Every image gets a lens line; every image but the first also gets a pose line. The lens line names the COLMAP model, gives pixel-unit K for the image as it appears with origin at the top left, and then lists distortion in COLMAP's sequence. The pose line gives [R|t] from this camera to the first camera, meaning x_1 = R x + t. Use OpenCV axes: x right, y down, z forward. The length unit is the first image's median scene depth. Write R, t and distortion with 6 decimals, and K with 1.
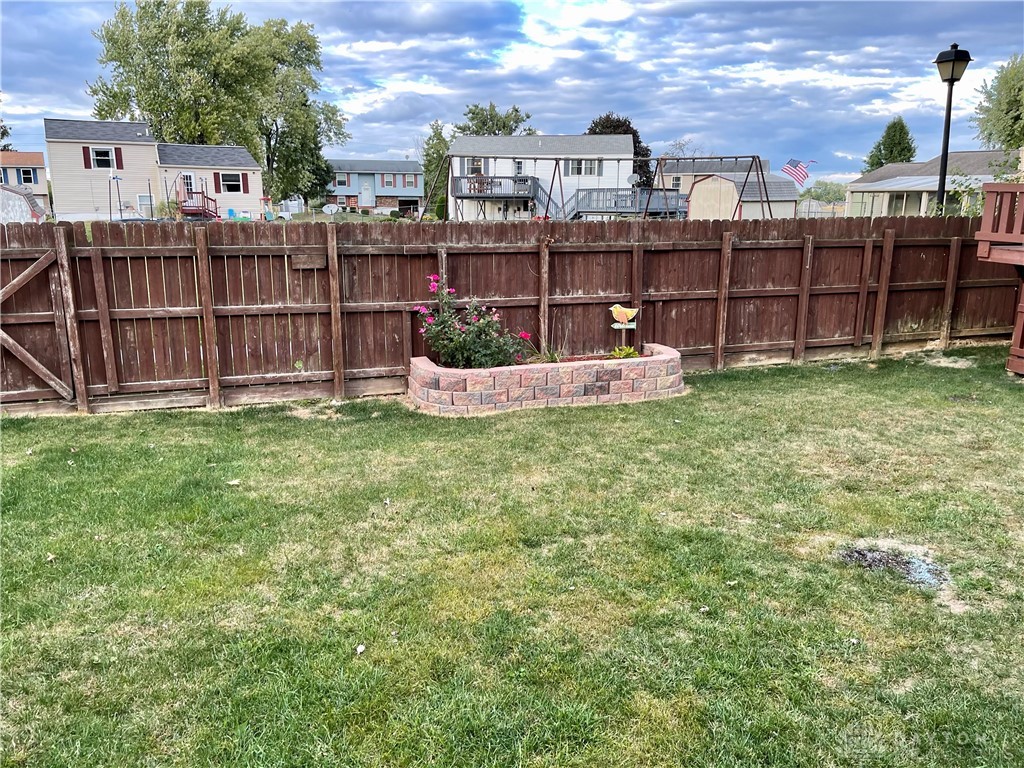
lens RADIAL K [[765.5, 0, 506.9], [0, 765.5, 392.1], [0, 0, 1]] dist [0.068270, -0.084052]
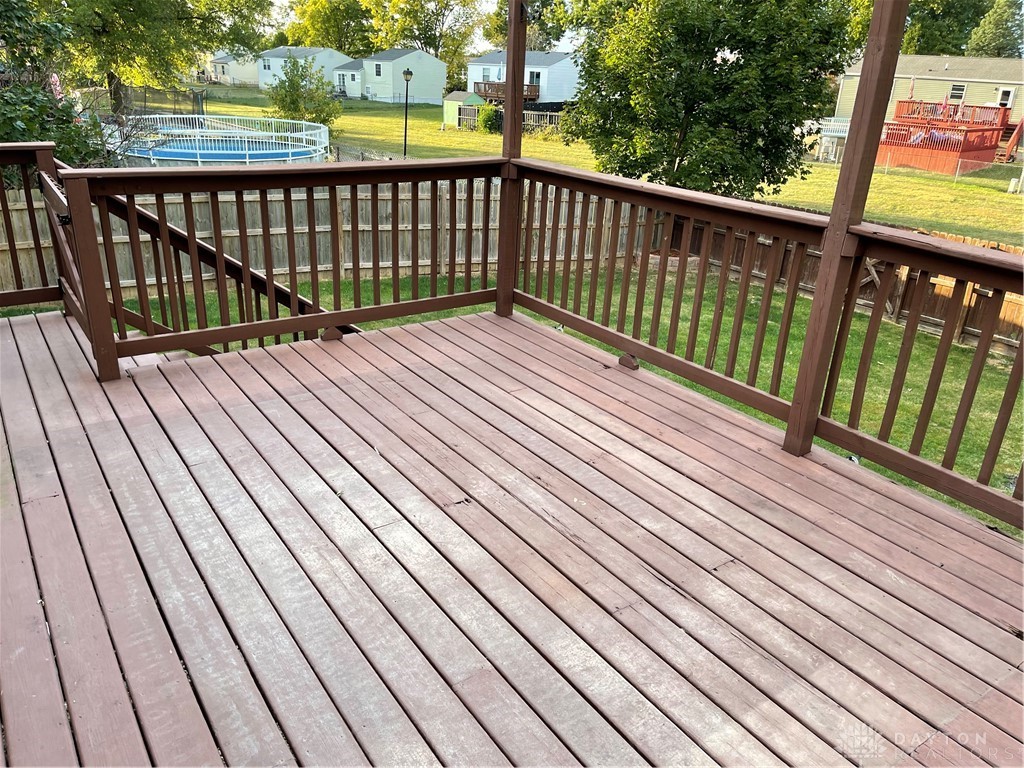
lens RADIAL K [[765.5, 0, 502.8], [0, 765.5, 388.7], [0, 0, 1]] dist [0.068270, -0.084052]
pose [[0.263139, 0.376450, -0.888281, 0.862247], [-0.270156, 0.912646, 0.306746, -0.130619], [0.926161, 0.159258, 0.341853, -0.495145]]
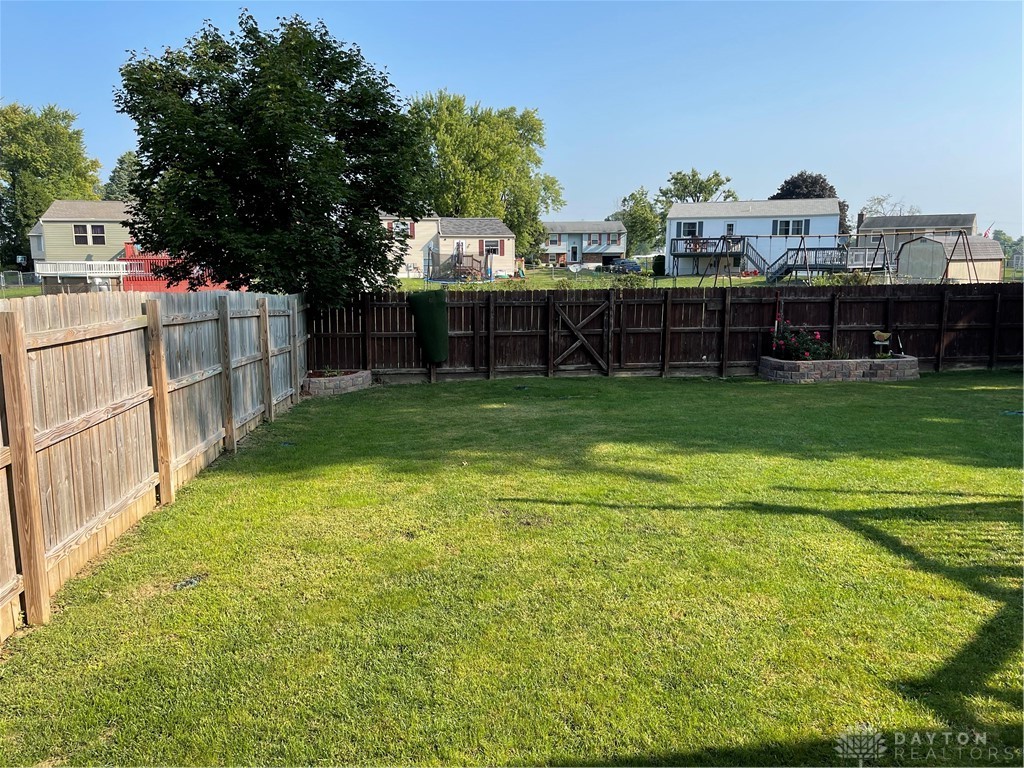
lens RADIAL K [[765.5, 0, 502.9], [0, 765.5, 382.7], [0, 0, 1]] dist [0.068270, -0.084052]
pose [[0.975239, 0.027664, -0.219414, -0.308840], [-0.044313, 0.996468, -0.071324, 0.173071], [0.216666, 0.079281, 0.973021, -0.931233]]
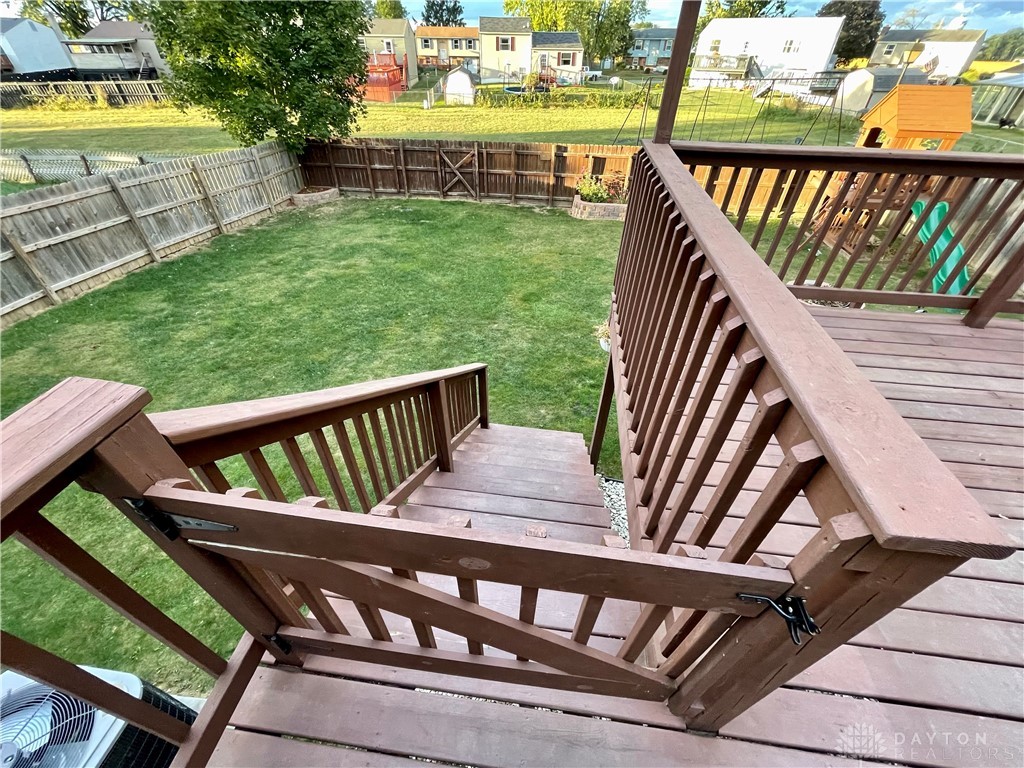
lens RADIAL K [[412.7, 0, 512.5], [0, 412.7, 381.4], [0, 0, 1]] dist [-0.000771, -0.000870]
pose [[0.895383, 0.286277, -0.341080, 0.386828], [-0.113204, 0.887133, 0.447415, -0.087145], [0.430668, -0.361996, 0.826731, -0.644505]]
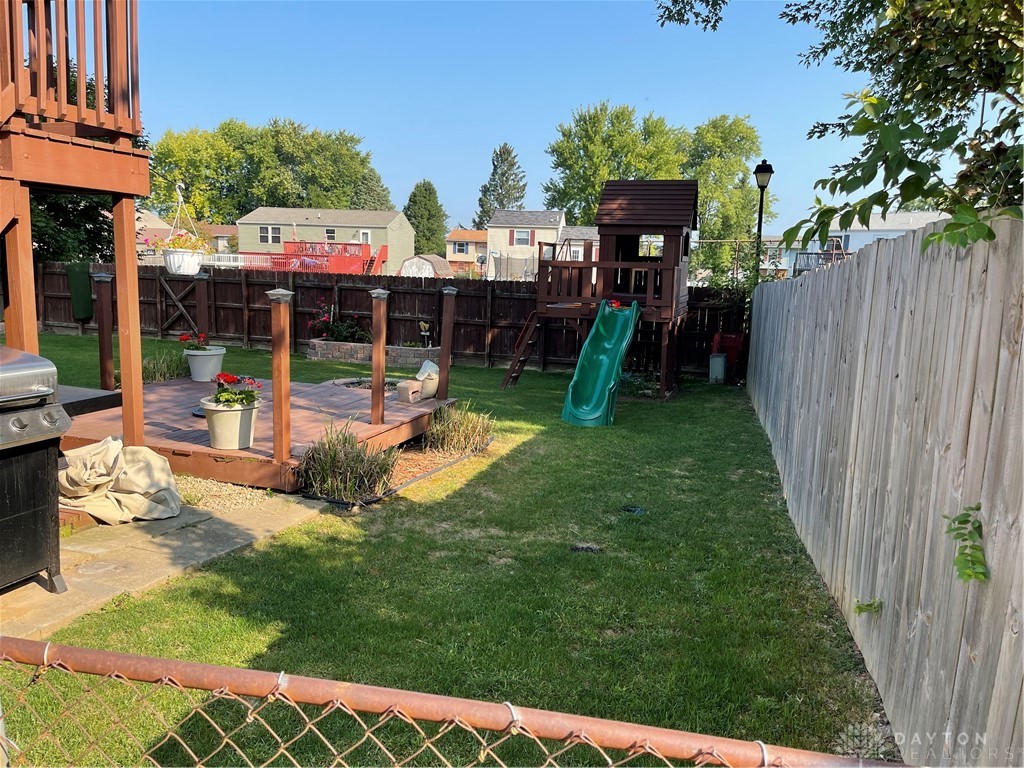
lens RADIAL K [[765.5, 0, 504.2], [0, 765.5, 391.4], [0, 0, 1]] dist [0.068270, -0.084052]
pose [[0.801784, 0.120071, -0.585428, 1.418754], [-0.172896, 0.984321, -0.034910, 0.082841], [0.572058, 0.129208, 0.809972, -0.364722]]
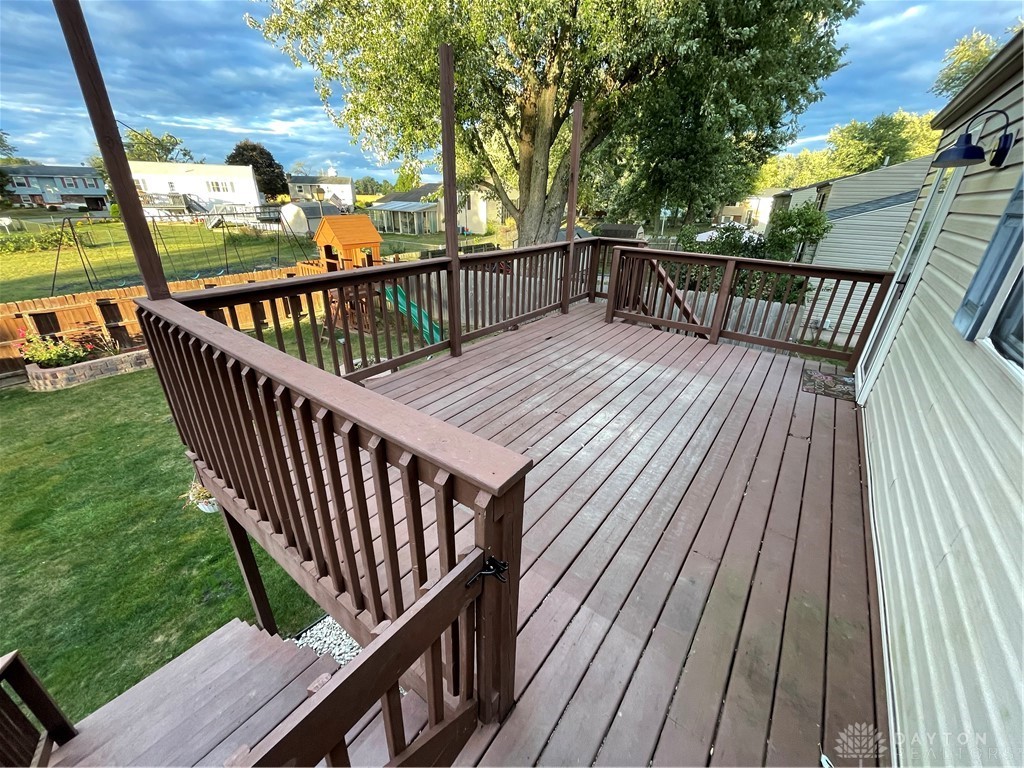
lens RADIAL K [[412.7, 0, 513.3], [0, 412.7, 380.5], [0, 0, 1]] dist [-0.000771, -0.000870]
pose [[0.826787, -0.220116, 0.517660, 0.375946], [0.116641, 0.967344, 0.225033, -0.097774], [-0.550289, -0.125674, 0.825462, -0.666289]]
